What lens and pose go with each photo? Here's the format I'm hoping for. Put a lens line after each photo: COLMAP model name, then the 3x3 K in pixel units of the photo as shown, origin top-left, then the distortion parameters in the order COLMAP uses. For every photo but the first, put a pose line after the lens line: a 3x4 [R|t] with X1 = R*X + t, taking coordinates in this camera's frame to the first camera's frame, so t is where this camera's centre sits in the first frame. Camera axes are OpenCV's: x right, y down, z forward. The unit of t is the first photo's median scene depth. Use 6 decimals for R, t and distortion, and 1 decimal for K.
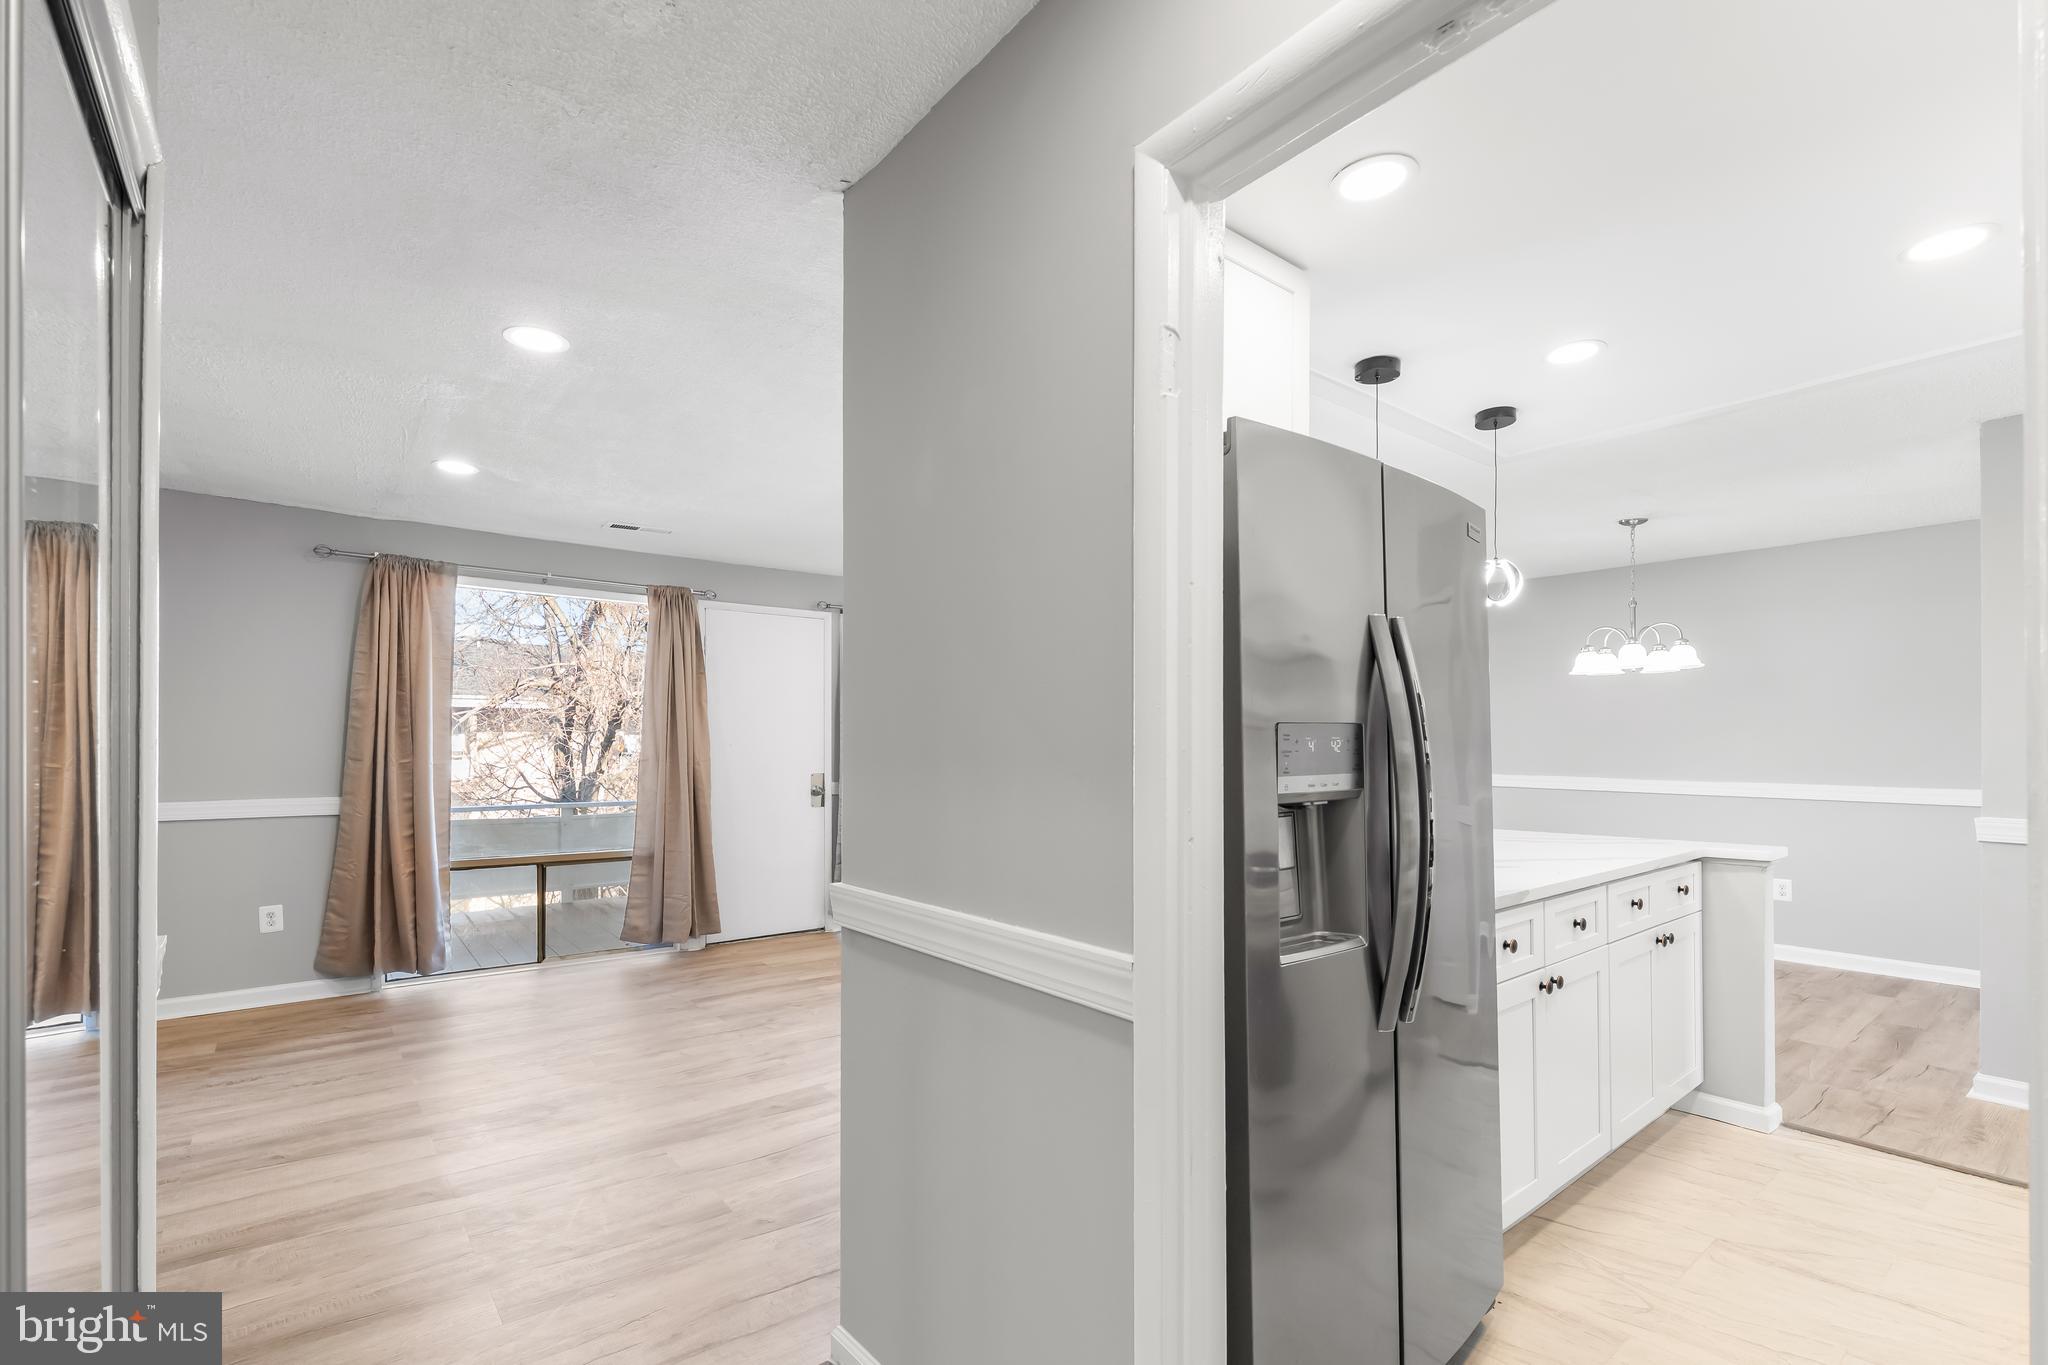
lens RADIAL K [[924.6, 0, 1012.3], [0, 924.6, 738.9], [0, 0, 1]] dist [-0.002209, -0.000352]
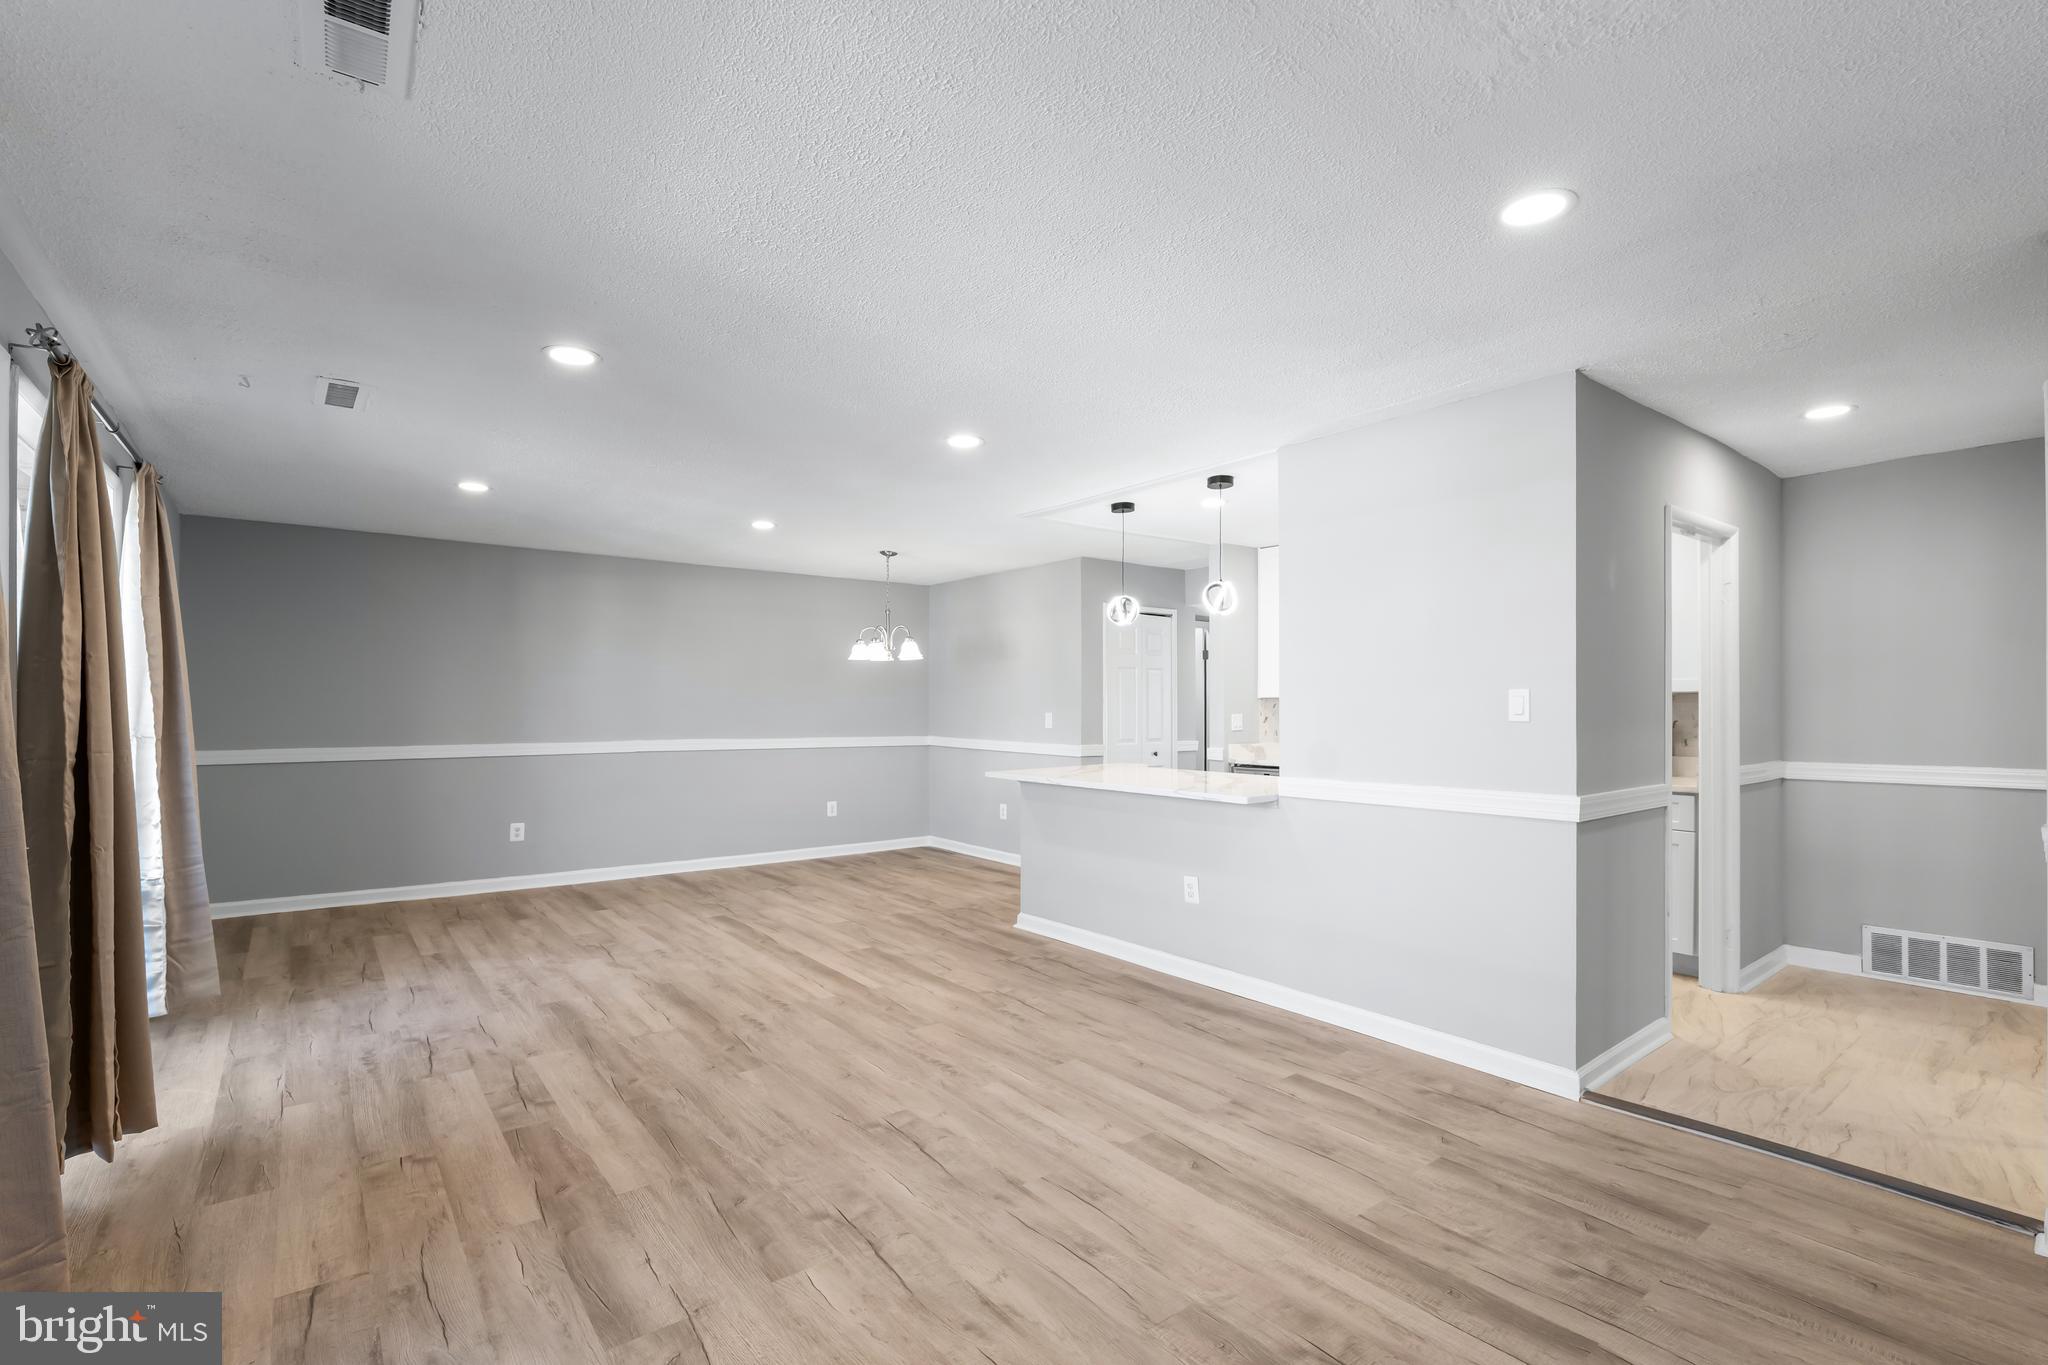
lens RADIAL K [[918.6, 0, 1008.3], [0, 918.6, 709.9], [0, 0, 1]] dist [-0.002688, -0.000226]
pose [[0.015410, -0.001196, 0.999881, -0.833708], [-0.001896, 0.999997, 0.001225, 0.002614], [-0.999879, -0.001914, 0.015408, 0.912749]]
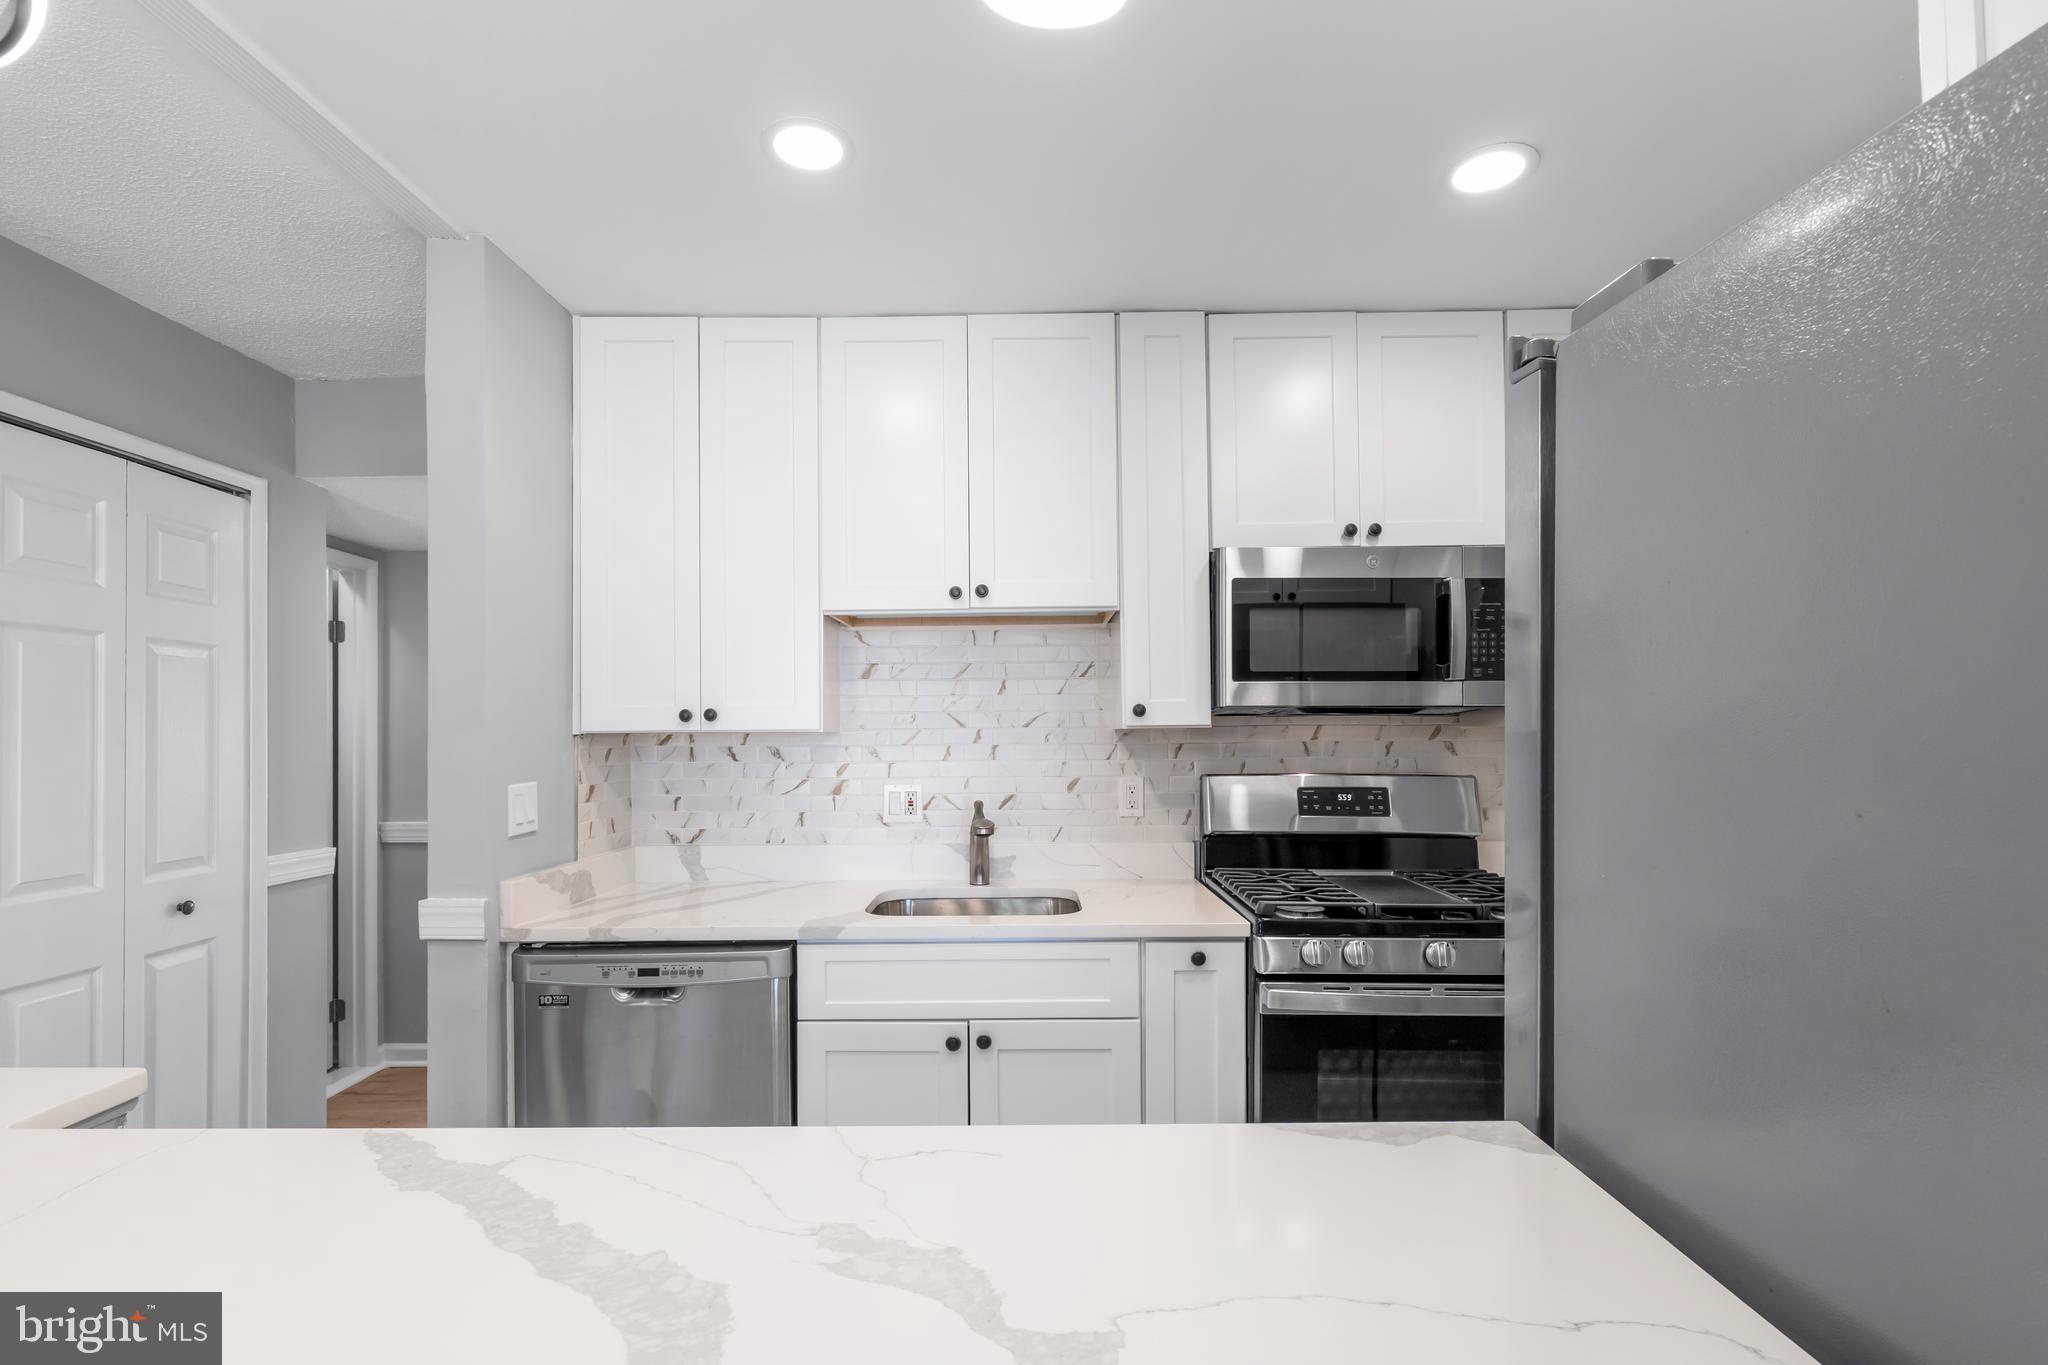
lens RADIAL K [[911.5, 0, 1019.0], [0, 911.5, 720.5], [0, 0, 1]] dist [-0.001379, -0.000114]
pose [[-0.779868, 0.017395, 0.625702, 0.200352], [0.007215, 0.999797, -0.018801, -0.012361], [-0.625902, -0.010148, -0.779836, 0.770169]]
